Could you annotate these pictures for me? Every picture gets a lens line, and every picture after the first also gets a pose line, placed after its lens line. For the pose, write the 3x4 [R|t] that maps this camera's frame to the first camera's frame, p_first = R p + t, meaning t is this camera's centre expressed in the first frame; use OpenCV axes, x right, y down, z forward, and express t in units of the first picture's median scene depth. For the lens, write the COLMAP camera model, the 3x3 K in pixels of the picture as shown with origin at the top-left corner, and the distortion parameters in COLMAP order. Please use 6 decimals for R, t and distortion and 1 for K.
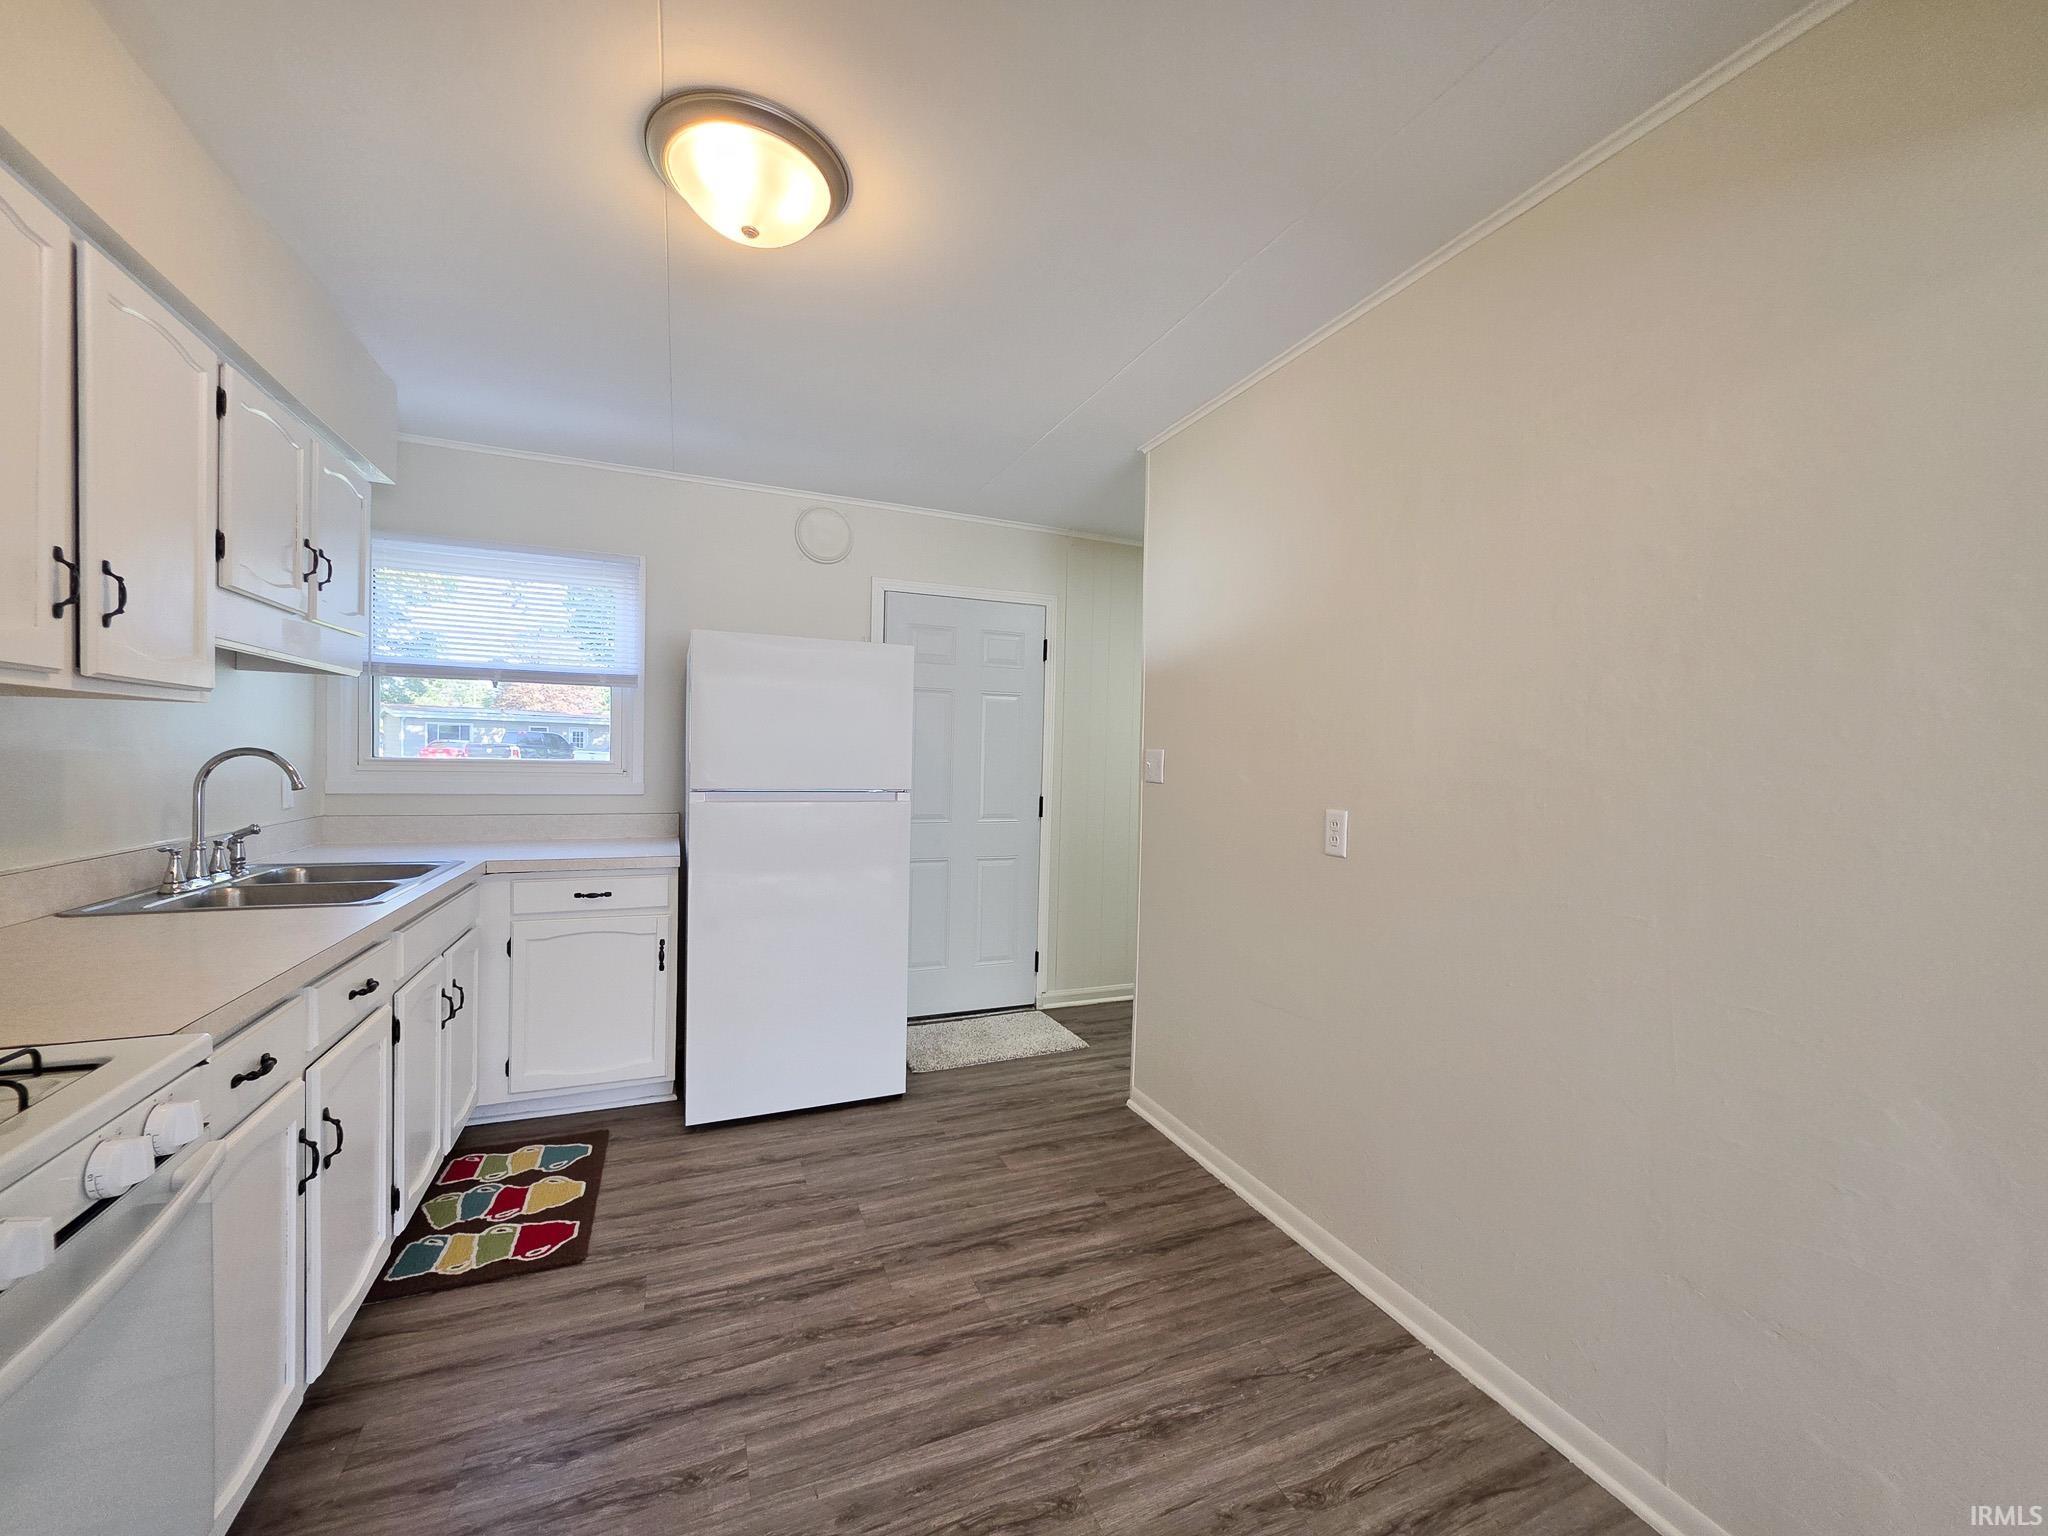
lens RADIAL K [[813.4, 0, 1027.1], [0, 813.4, 776.4], [0, 0, 1]] dist [0.000262, -0.000515]
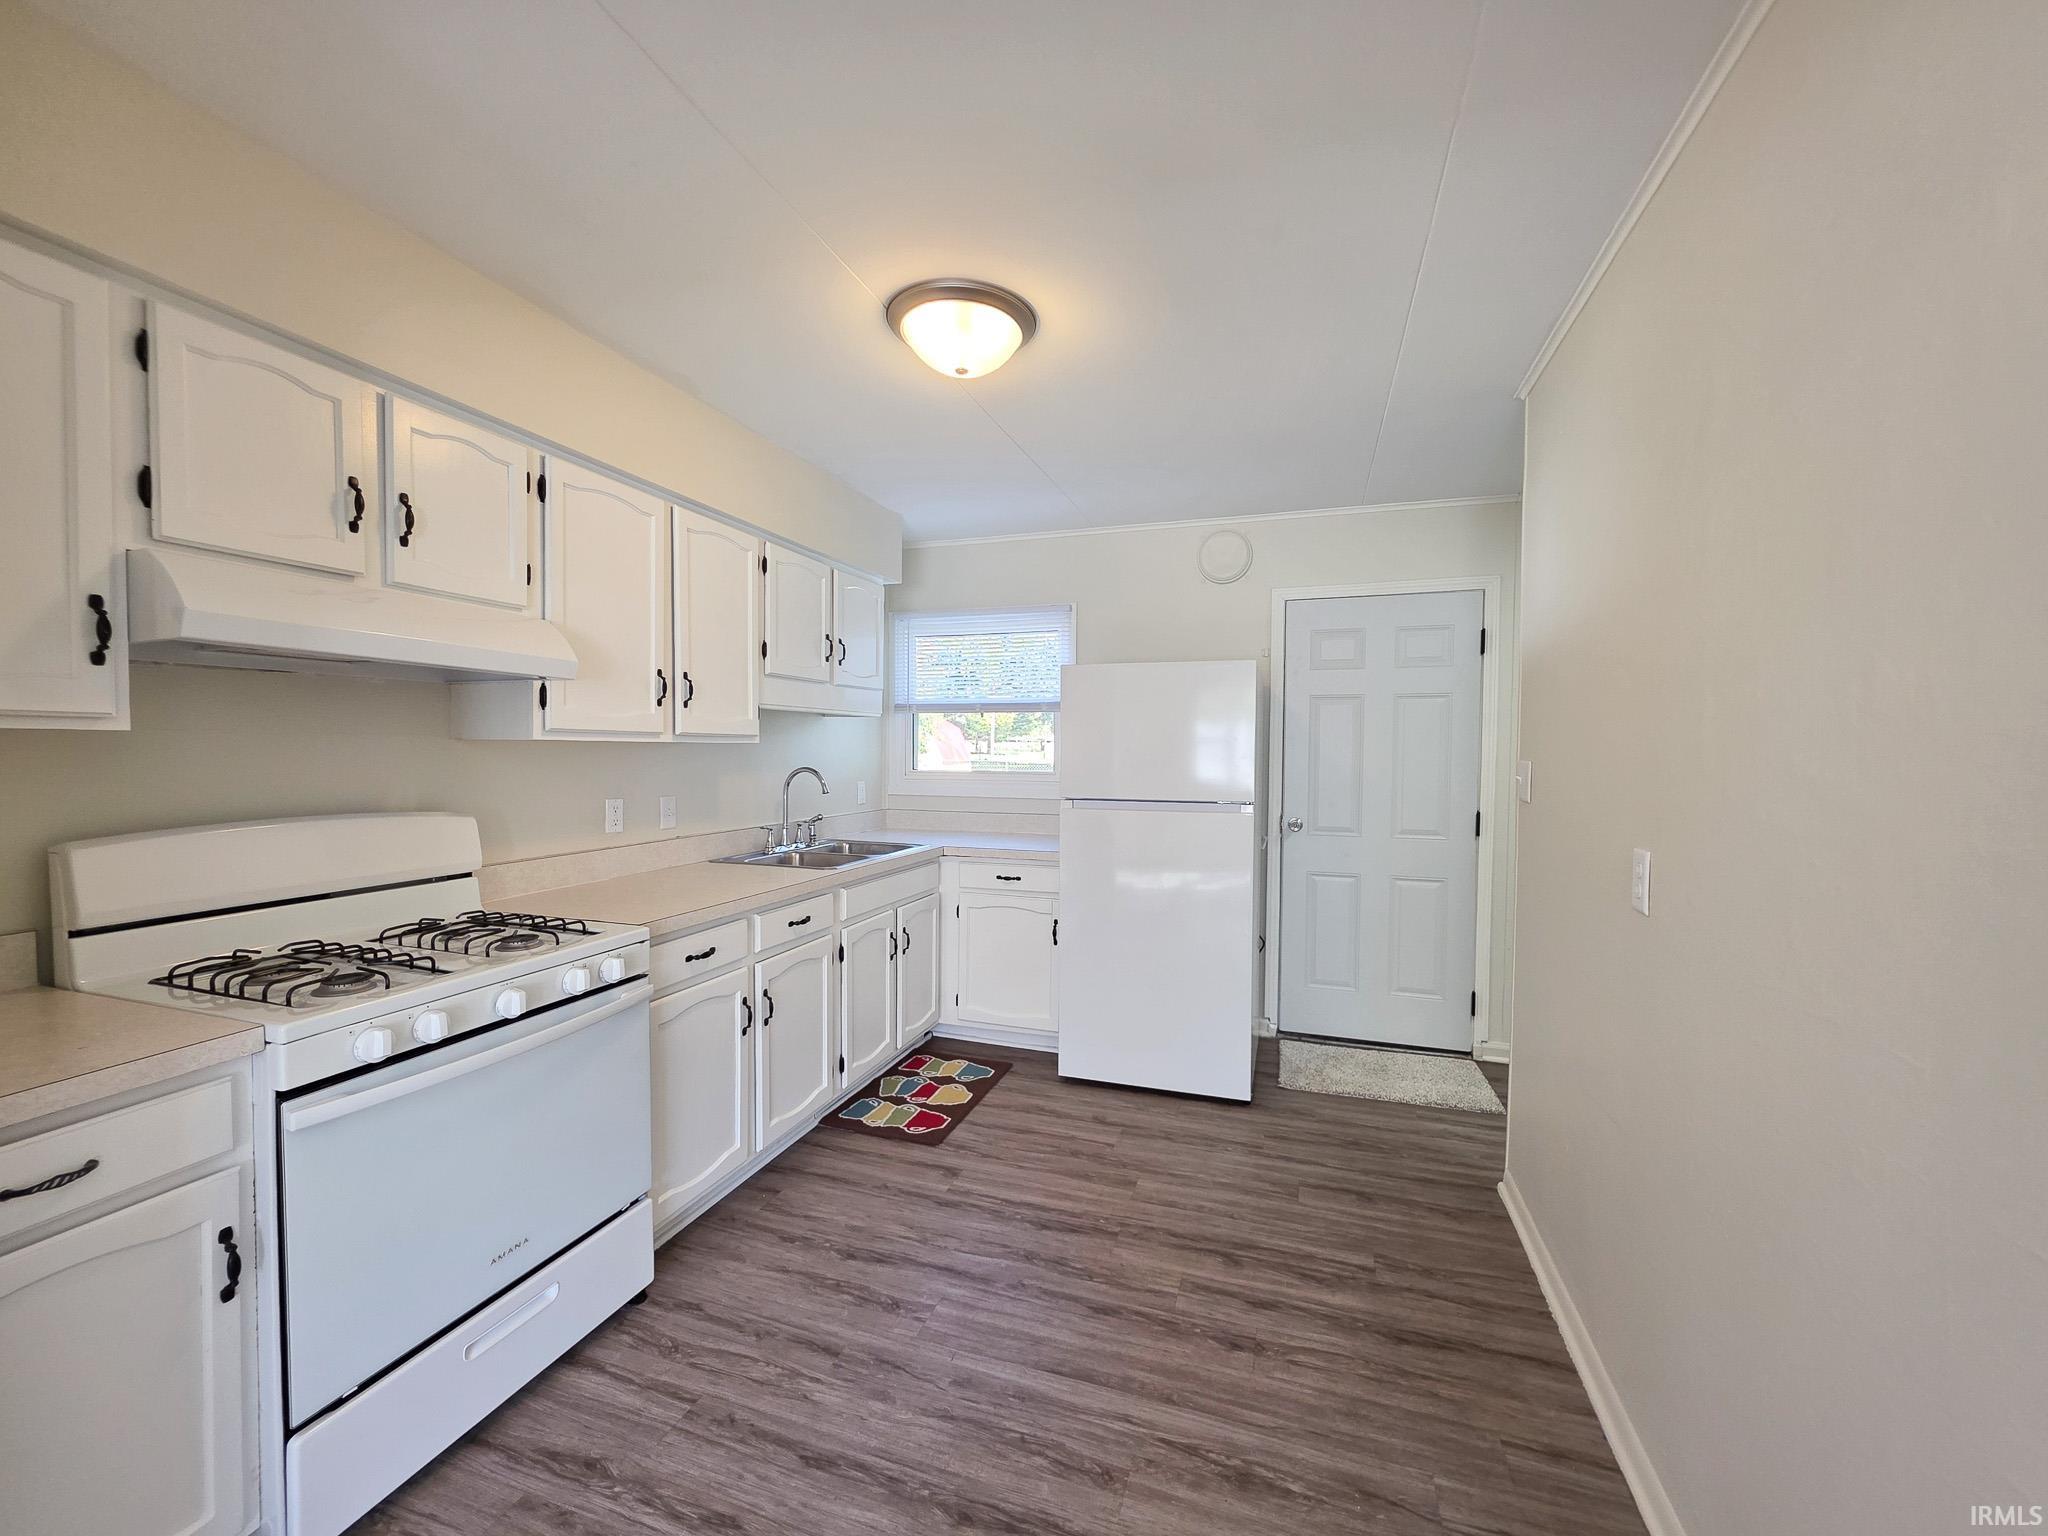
lens RADIAL K [[813.4, 0, 1027.1], [0, 813.4, 776.4], [0, 0, 1]] dist [0.000262, -0.000515]
pose [[0.748851, 0.006149, -0.662710, 0.453527], [-0.006700, 0.999976, 0.001708, -0.022665], [0.662704, 0.003161, 0.748874, 0.080222]]
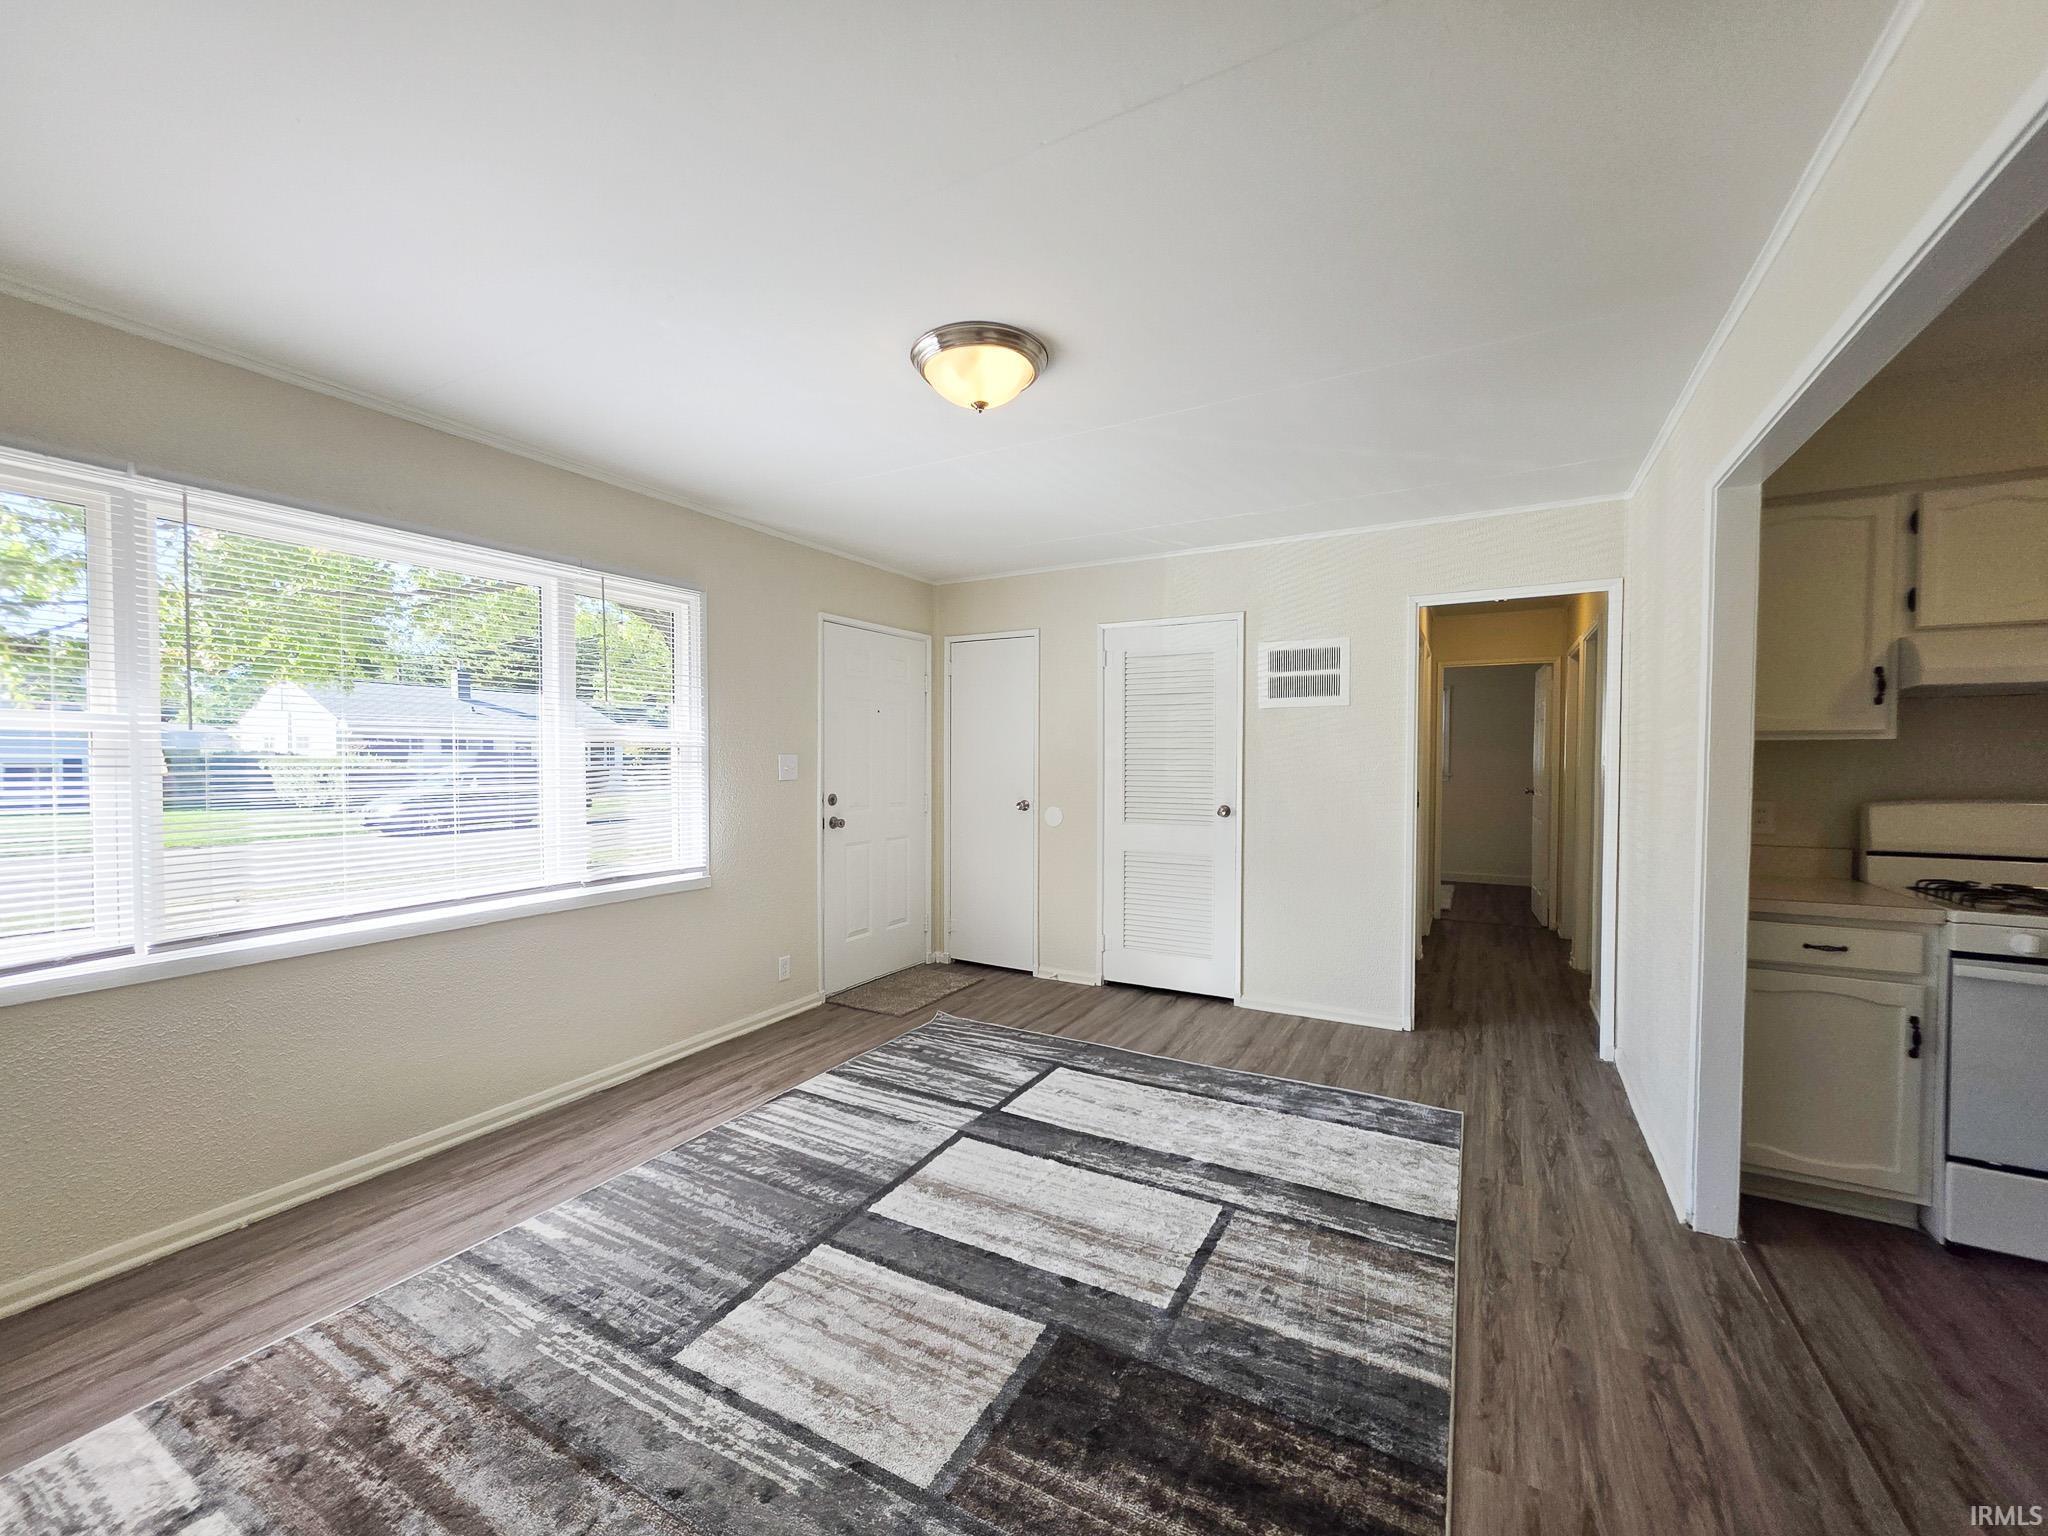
lens RADIAL K [[813.4, 0, 1027.1], [0, 813.4, 776.4], [0, 0, 1]] dist [0.000262, -0.000515]
pose [[-0.788507, -0.008116, -0.614973, 1.130715], [-0.031815, 0.999112, 0.027606, 0.005295], [0.614203, 0.041333, -0.788065, 0.236358]]
